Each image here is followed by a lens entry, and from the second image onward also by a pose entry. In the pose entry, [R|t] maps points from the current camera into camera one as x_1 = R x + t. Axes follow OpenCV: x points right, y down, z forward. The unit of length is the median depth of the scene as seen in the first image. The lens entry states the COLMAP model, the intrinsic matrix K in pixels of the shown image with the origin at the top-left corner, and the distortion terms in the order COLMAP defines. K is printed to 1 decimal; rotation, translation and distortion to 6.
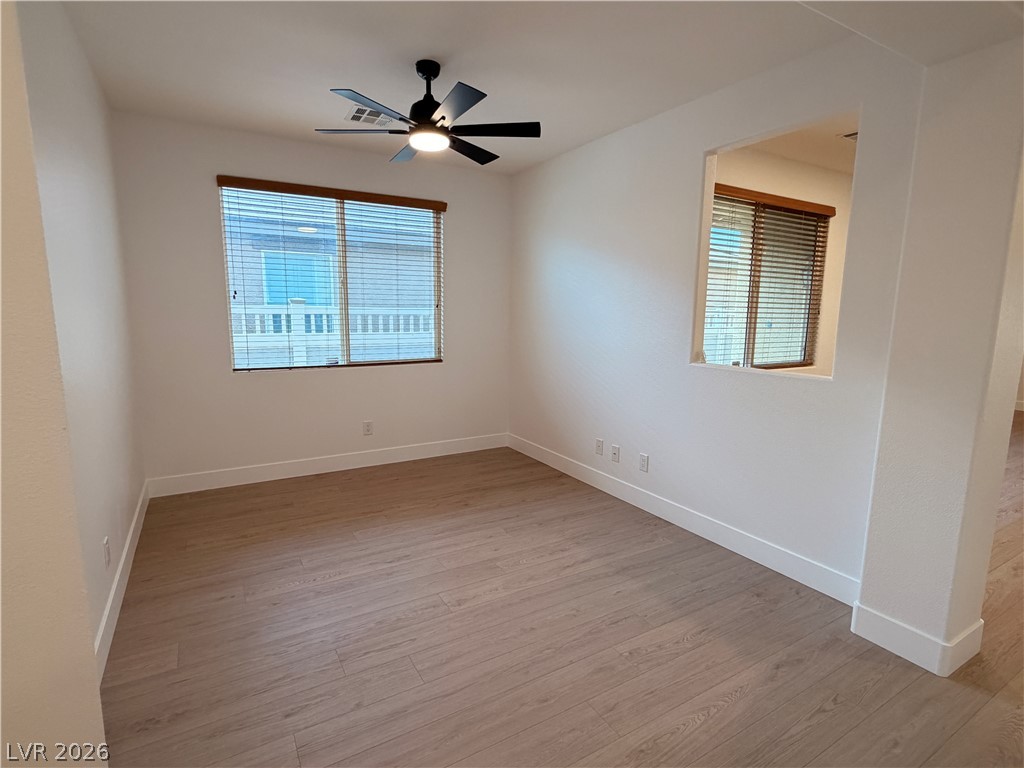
lens RADIAL K [[516.5, 0, 514.3], [0, 516.5, 381.0], [0, 0, 1]] dist [0.005451, -0.000946]
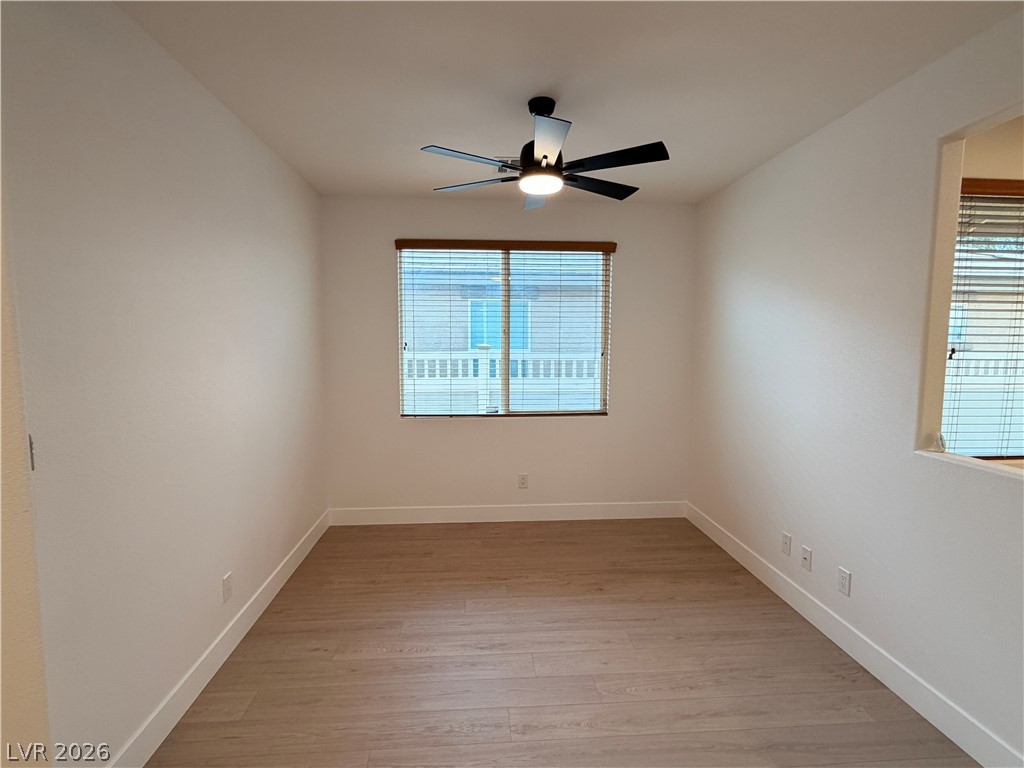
lens RADIAL K [[516.5, 0, 511.6], [0, 516.5, 383.7], [0, 0, 1]] dist [0.005451, -0.000946]
pose [[0.895036, 0.027951, -0.445117, 0.151058], [-0.055070, 0.997323, -0.048109, -0.052888], [0.442580, 0.067572, 0.894179, 0.147055]]
